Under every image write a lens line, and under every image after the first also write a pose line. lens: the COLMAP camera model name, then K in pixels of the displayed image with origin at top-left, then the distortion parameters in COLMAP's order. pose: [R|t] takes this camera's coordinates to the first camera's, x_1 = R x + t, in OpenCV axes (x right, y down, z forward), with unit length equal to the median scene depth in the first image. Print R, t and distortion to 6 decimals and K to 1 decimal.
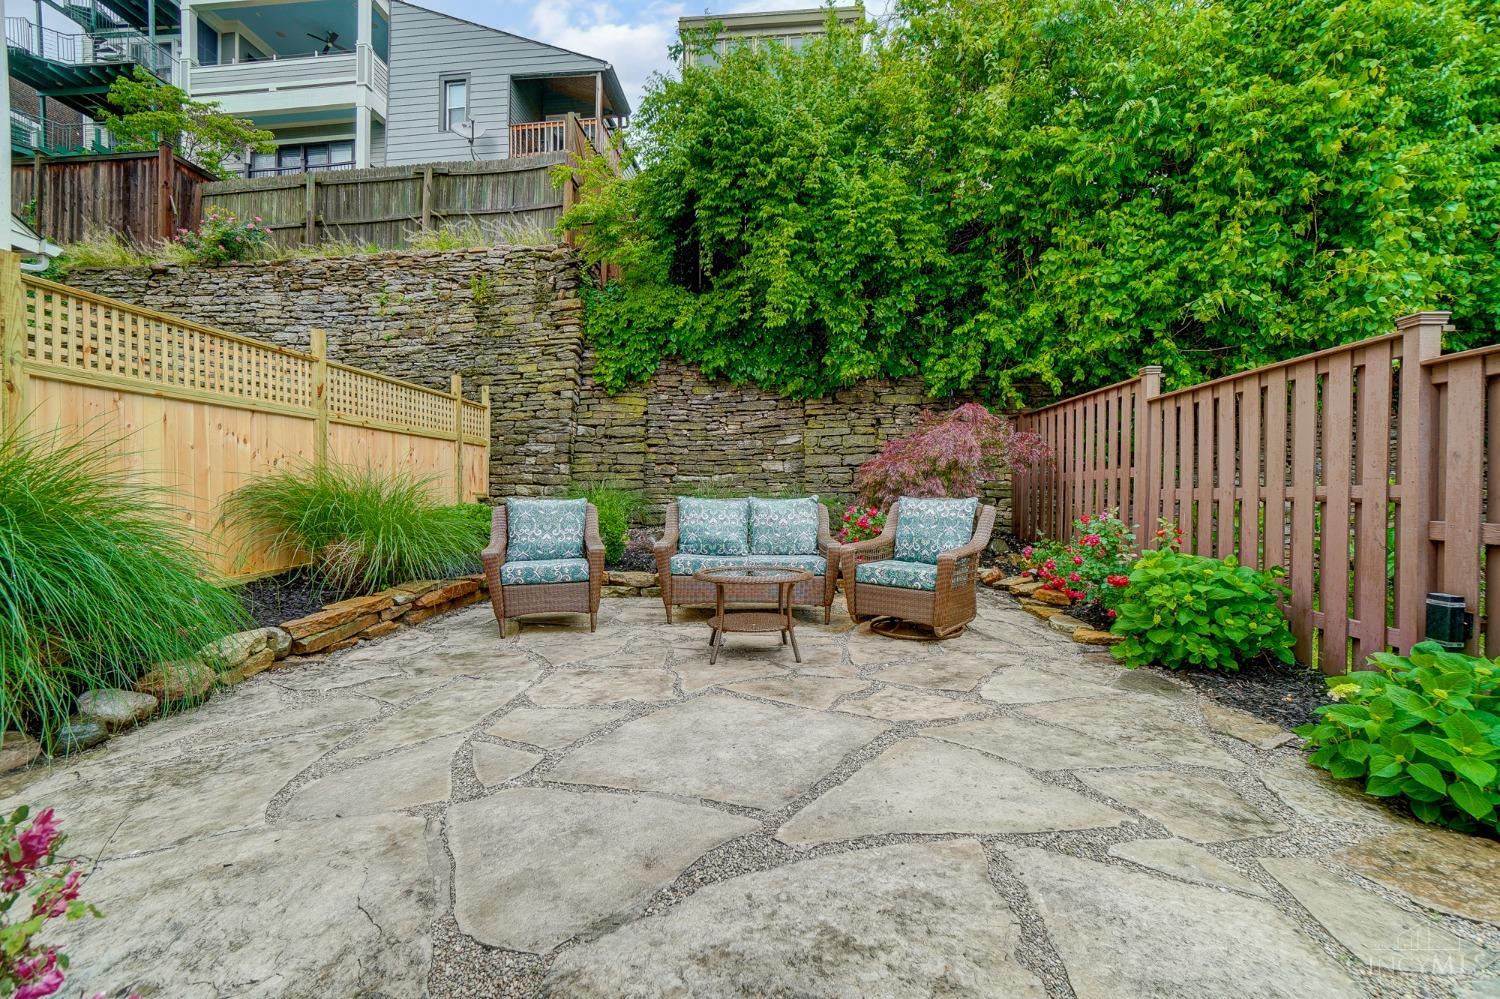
lens RADIAL K [[666.2, 0, 710.0], [0, 666.2, 506.9], [0, 0, 1]] dist [-0.046471, 0.013768]
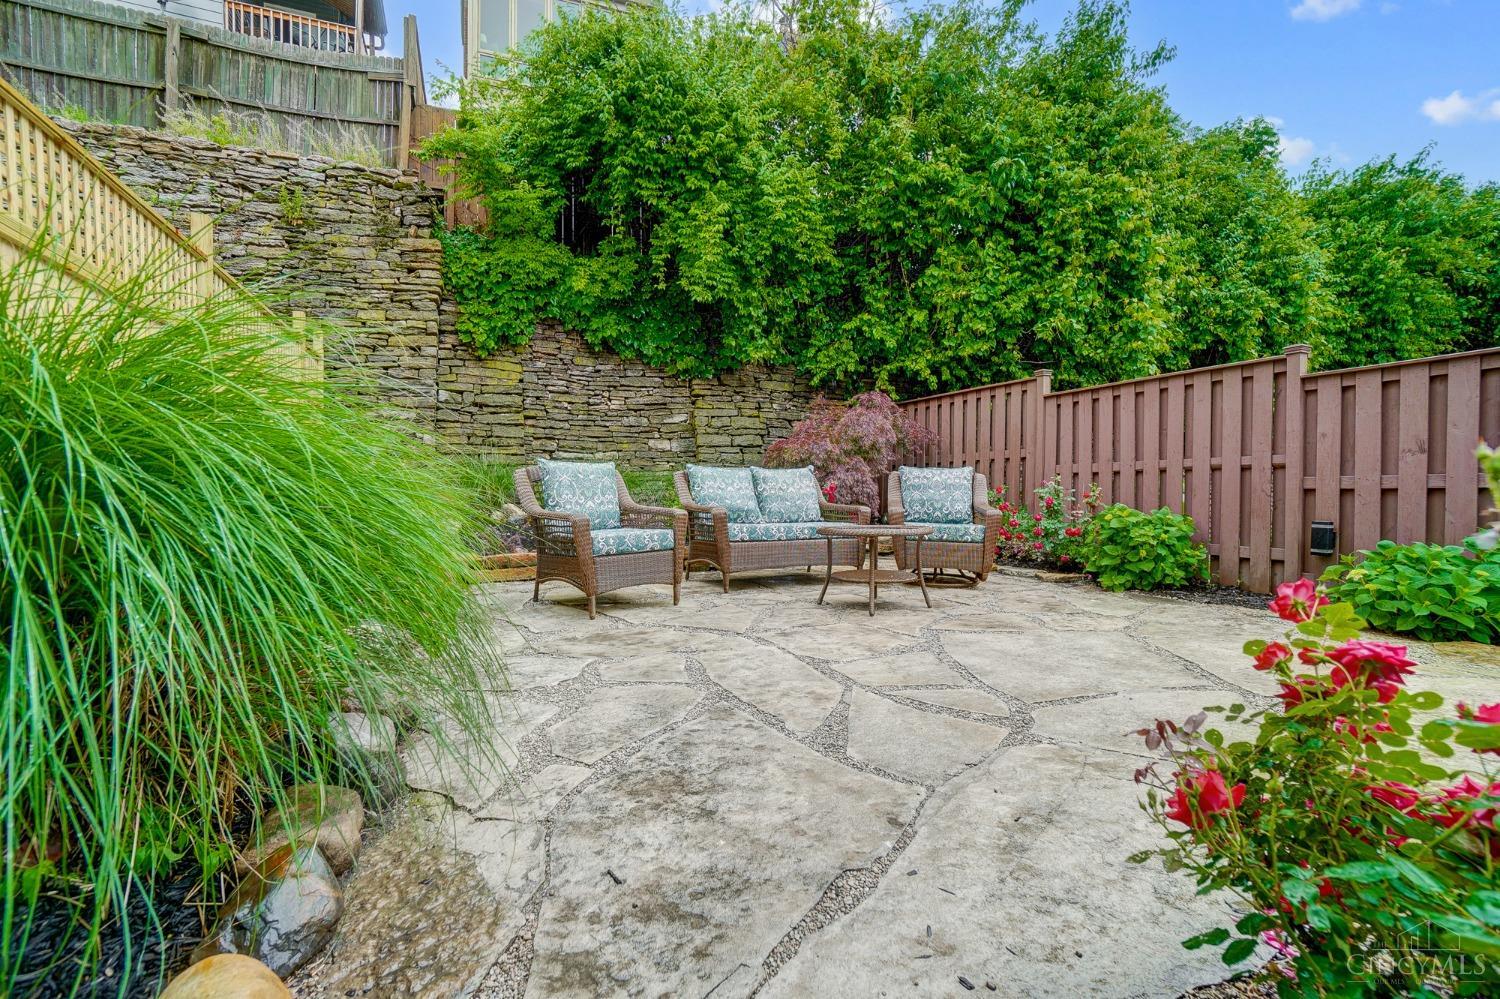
lens RADIAL K [[666.2, 0, 759.5], [0, 666.2, 508.8], [0, 0, 1]] dist [-0.046471, 0.013768]
pose [[0.881239, -0.011990, 0.472518, -0.279527], [0.006083, 0.999883, 0.014027, 0.023841], [-0.472631, -0.009487, 0.881209, 0.075870]]
